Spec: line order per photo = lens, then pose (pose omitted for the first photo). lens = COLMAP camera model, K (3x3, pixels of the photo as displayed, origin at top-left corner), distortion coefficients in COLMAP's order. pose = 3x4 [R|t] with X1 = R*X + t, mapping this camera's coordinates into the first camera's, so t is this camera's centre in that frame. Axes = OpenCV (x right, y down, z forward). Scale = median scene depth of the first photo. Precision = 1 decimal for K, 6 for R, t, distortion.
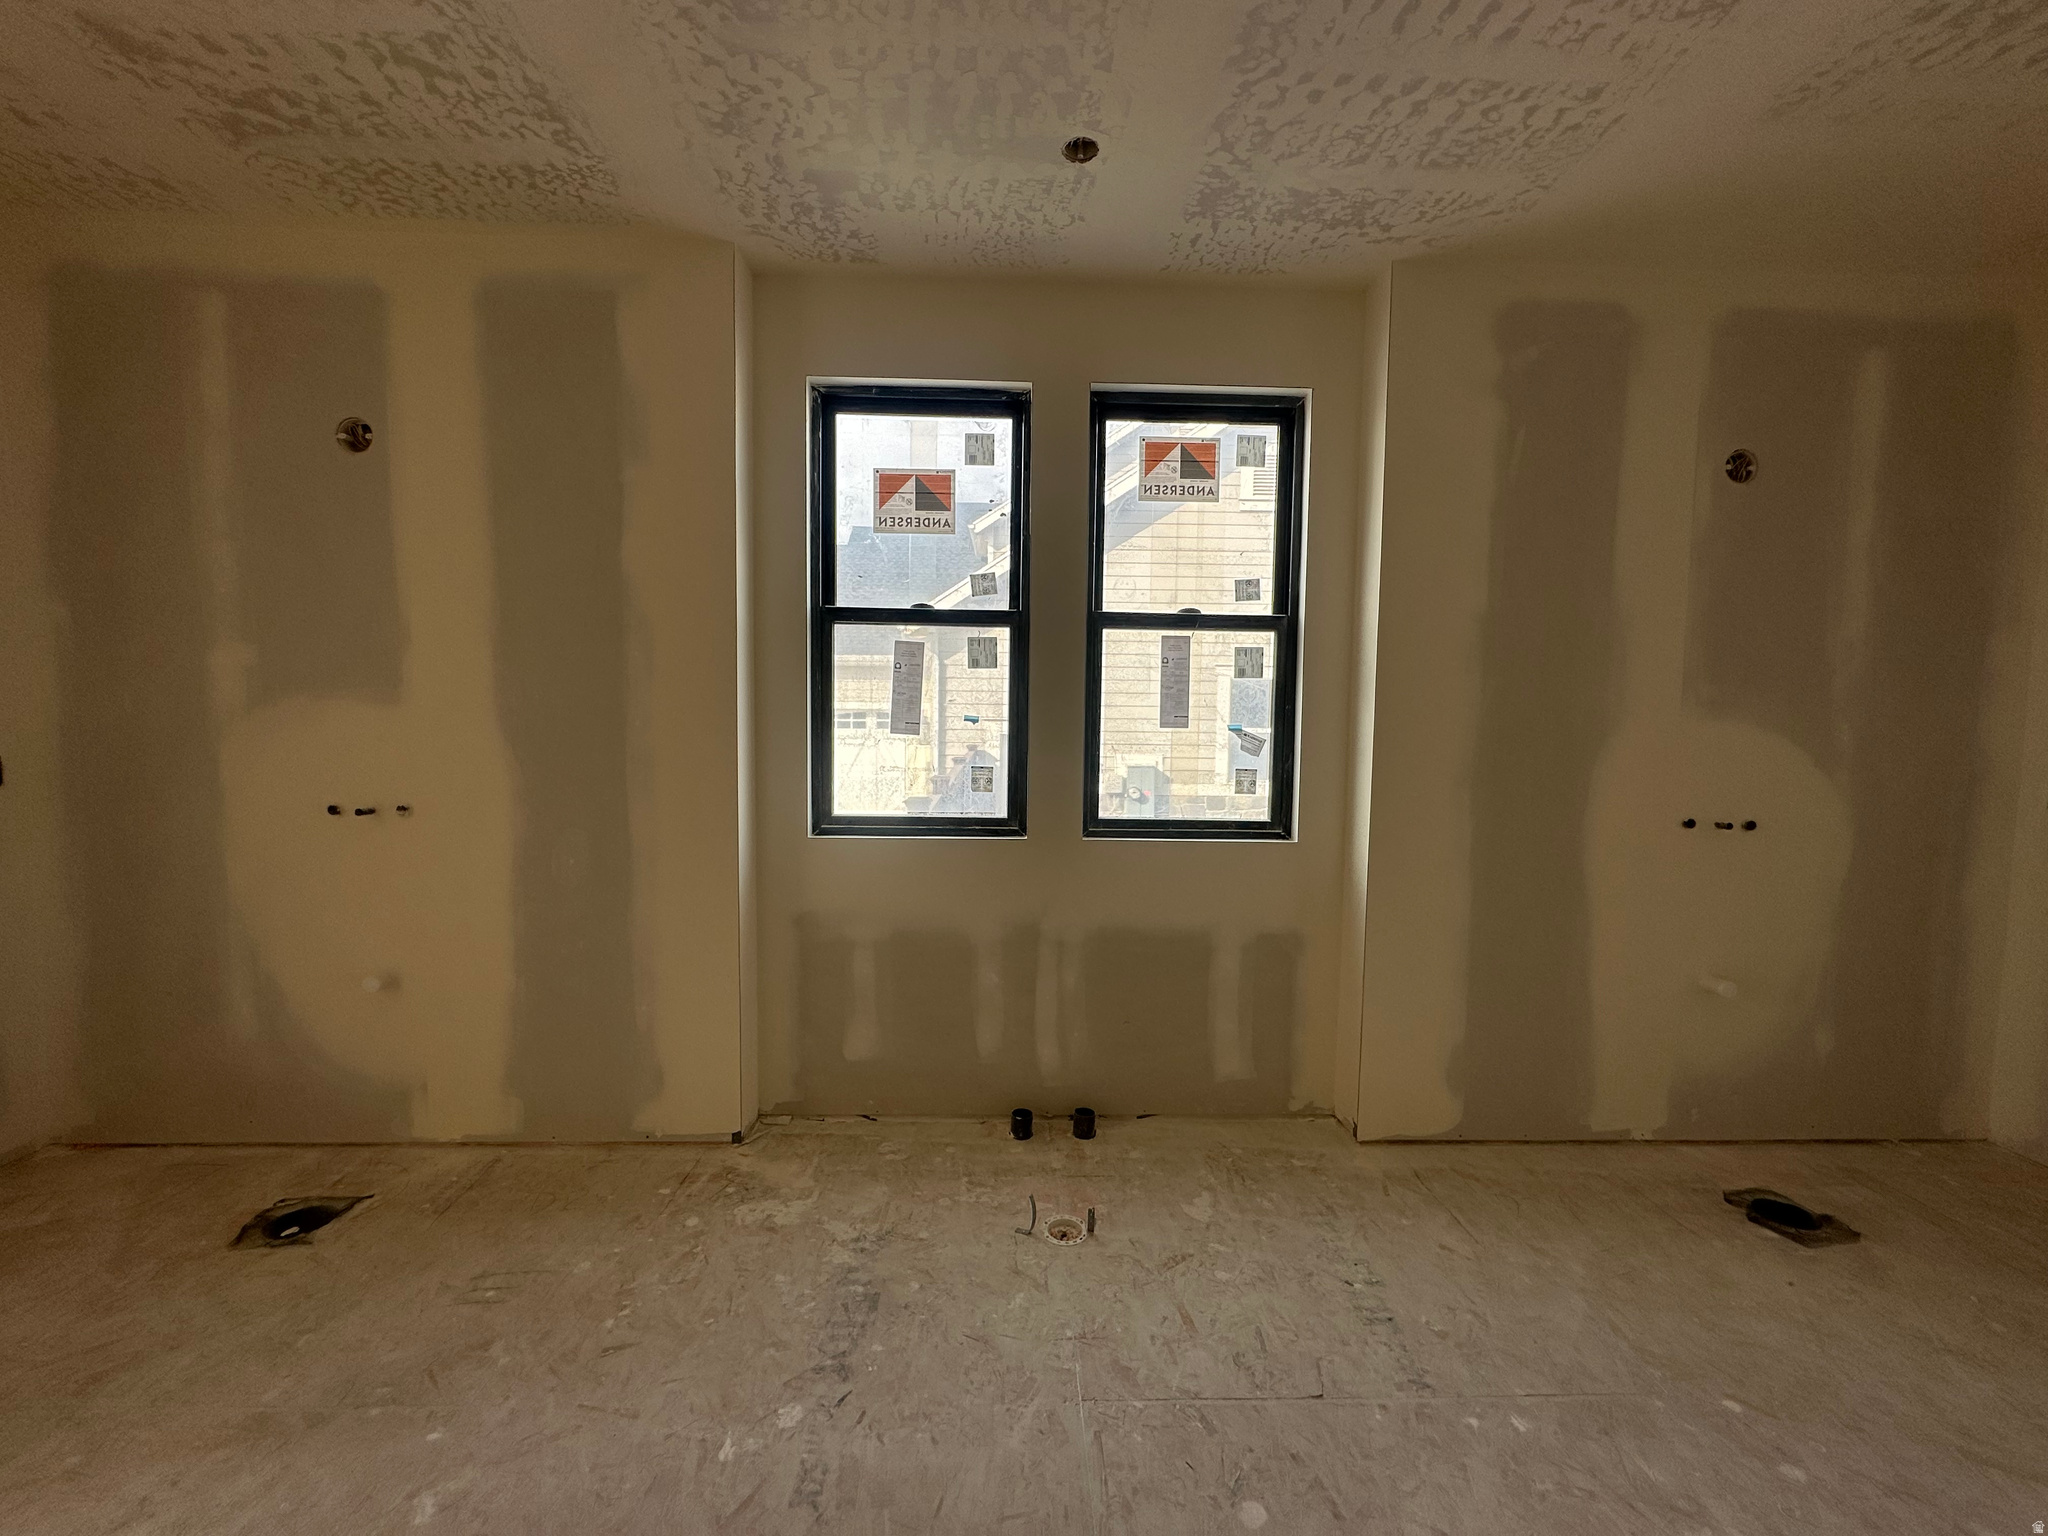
lens RADIAL K [[813.8, 0, 1024.0], [0, 813.8, 768.0], [0, 0, 1]] dist [-0.001529, 0.000540]
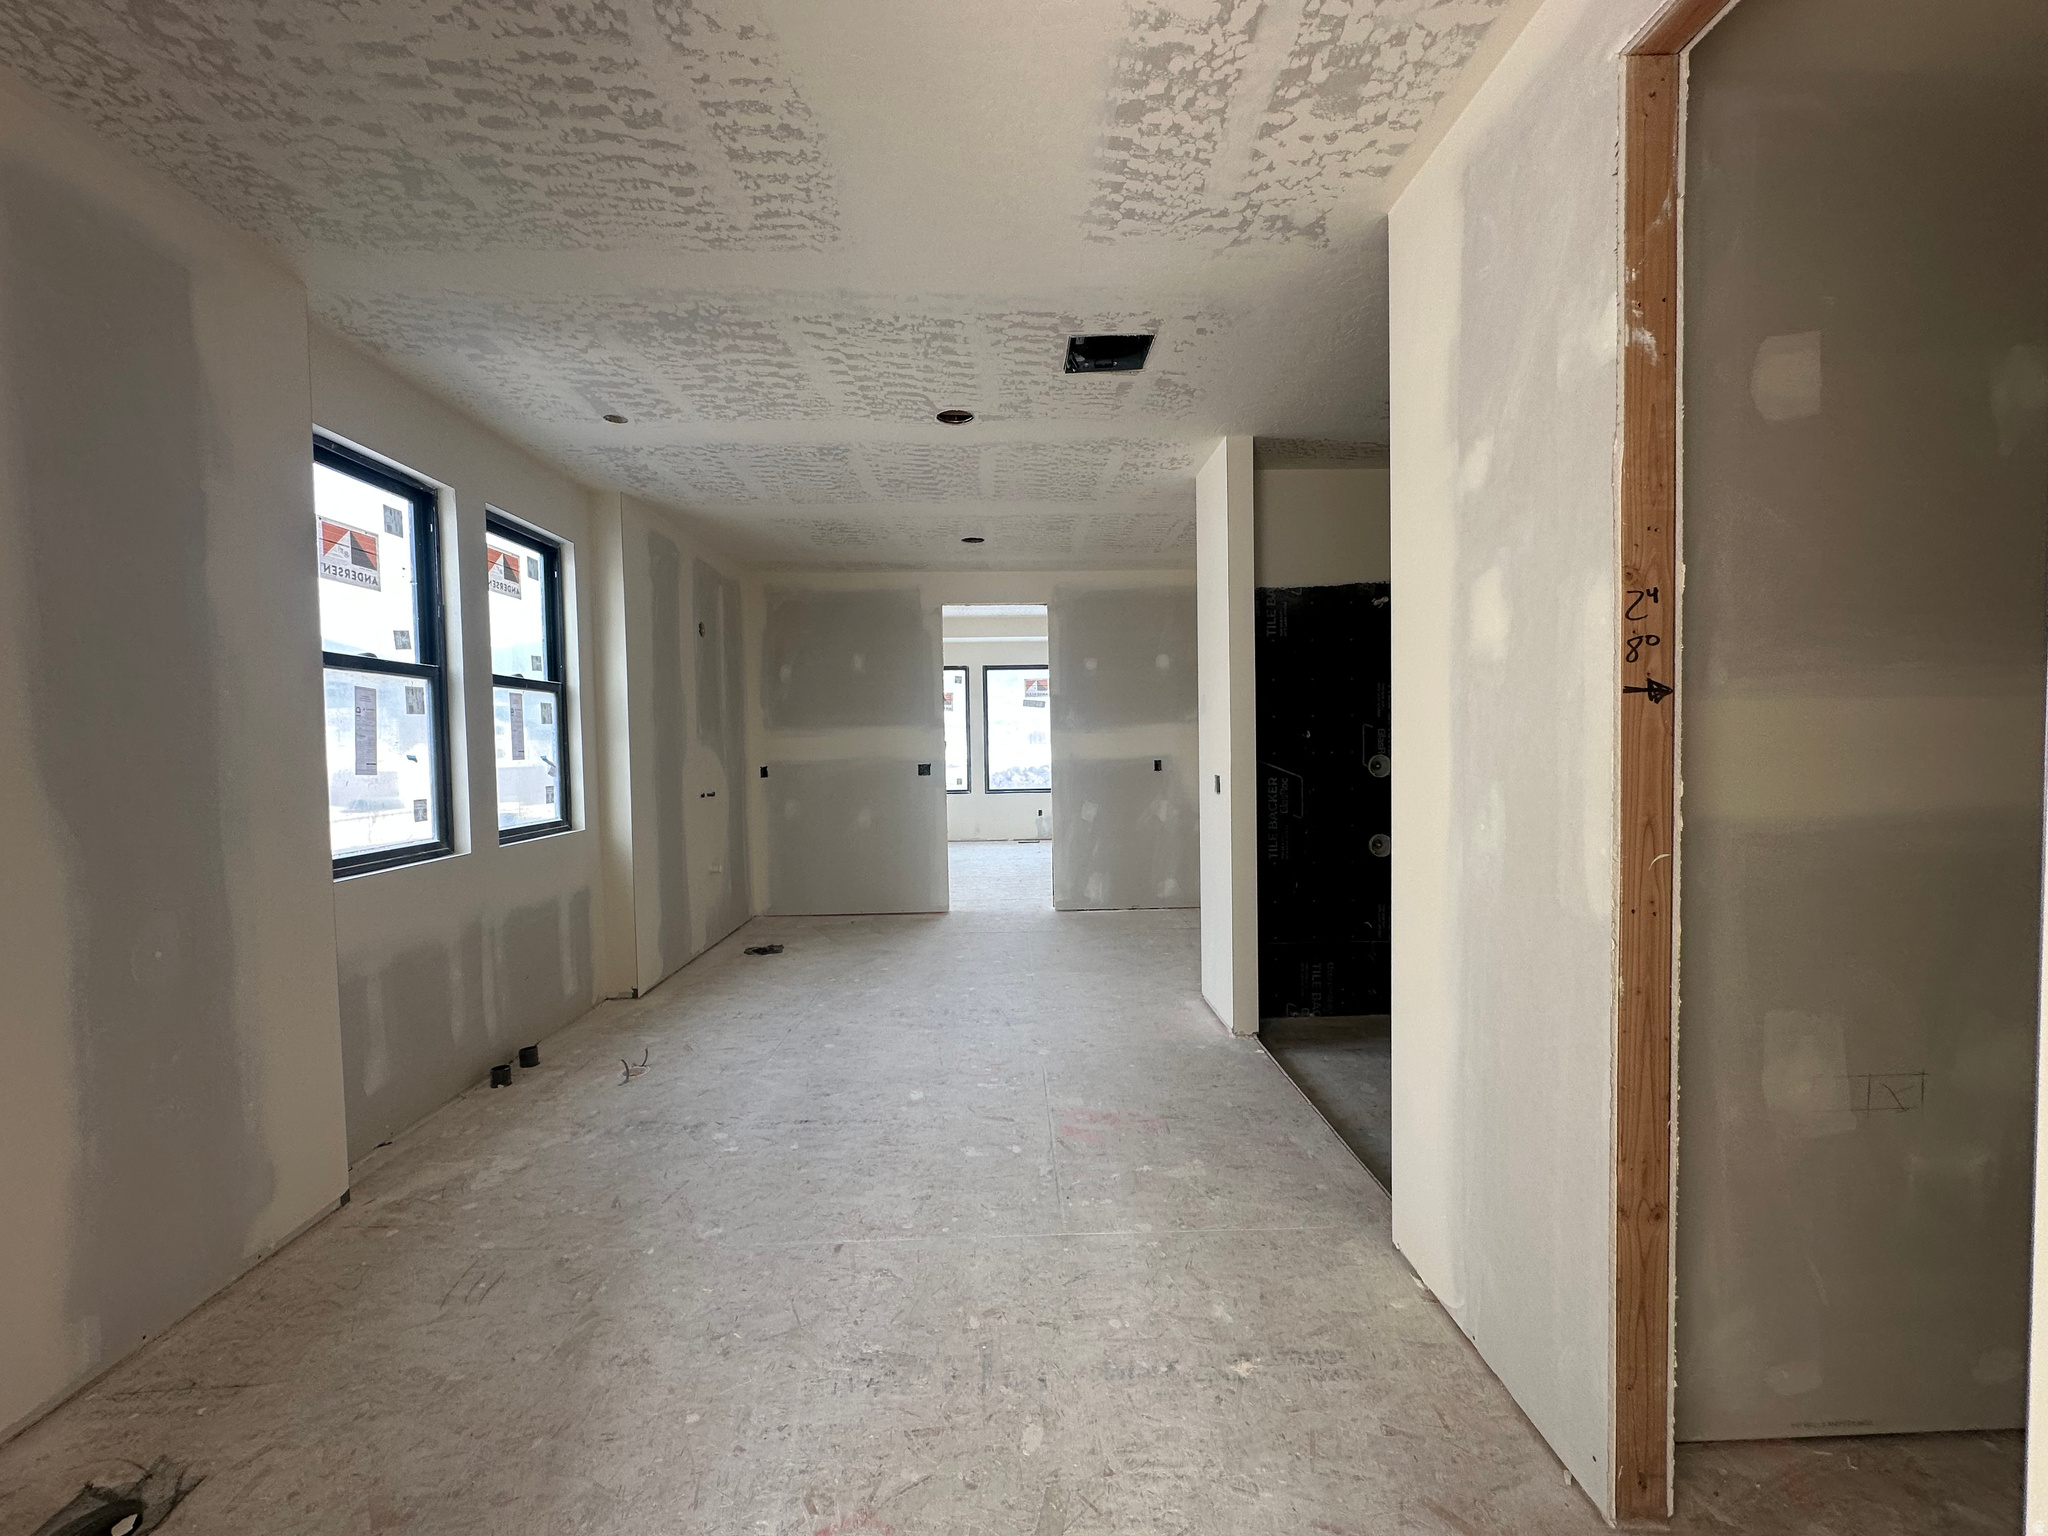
lens RADIAL K [[813.8, 0, 1024.0], [0, 813.8, 768.0], [0, 0, 1]] dist [-0.001529, 0.000540]
pose [[0.002529, -0.046371, 0.998921, -1.266833], [0.080796, 0.995668, 0.046015, -0.031530], [-0.996727, 0.080592, 0.006265, 0.150188]]
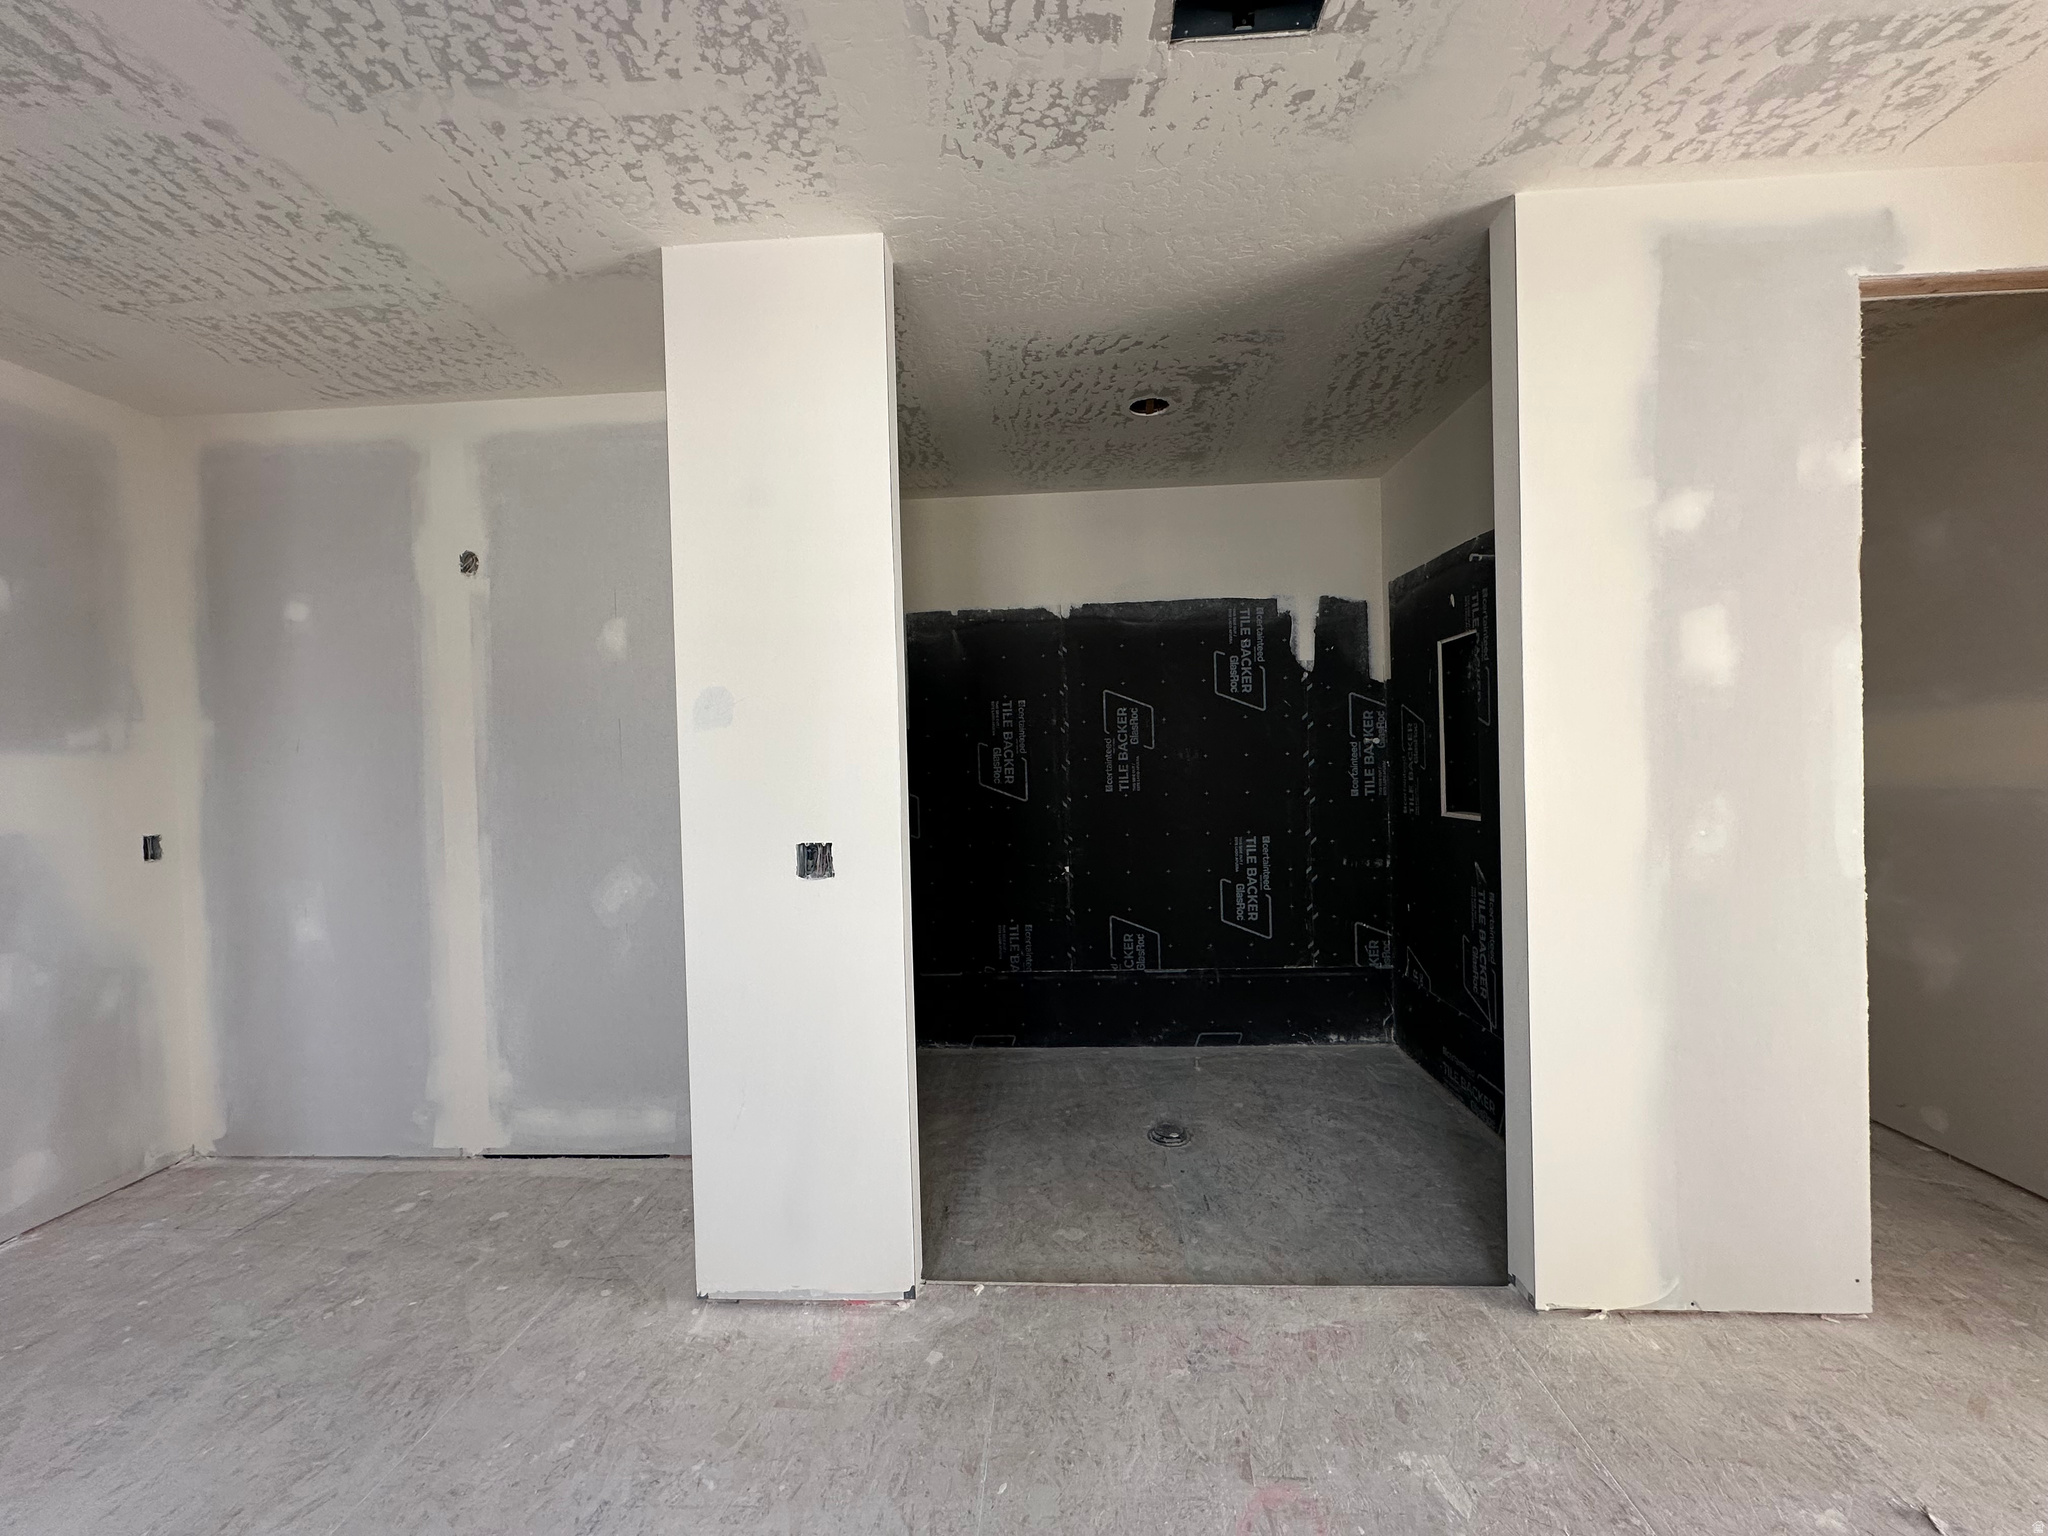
lens RADIAL K [[813.8, 0, 1024.0], [0, 813.8, 768.0], [0, 0, 1]] dist [-0.001529, 0.000540]
pose [[-0.996442, 0.012516, 0.083349, -0.027085], [0.019199, 0.996620, 0.079875, -0.053962], [-0.082068, 0.081191, -0.993314, 0.578783]]
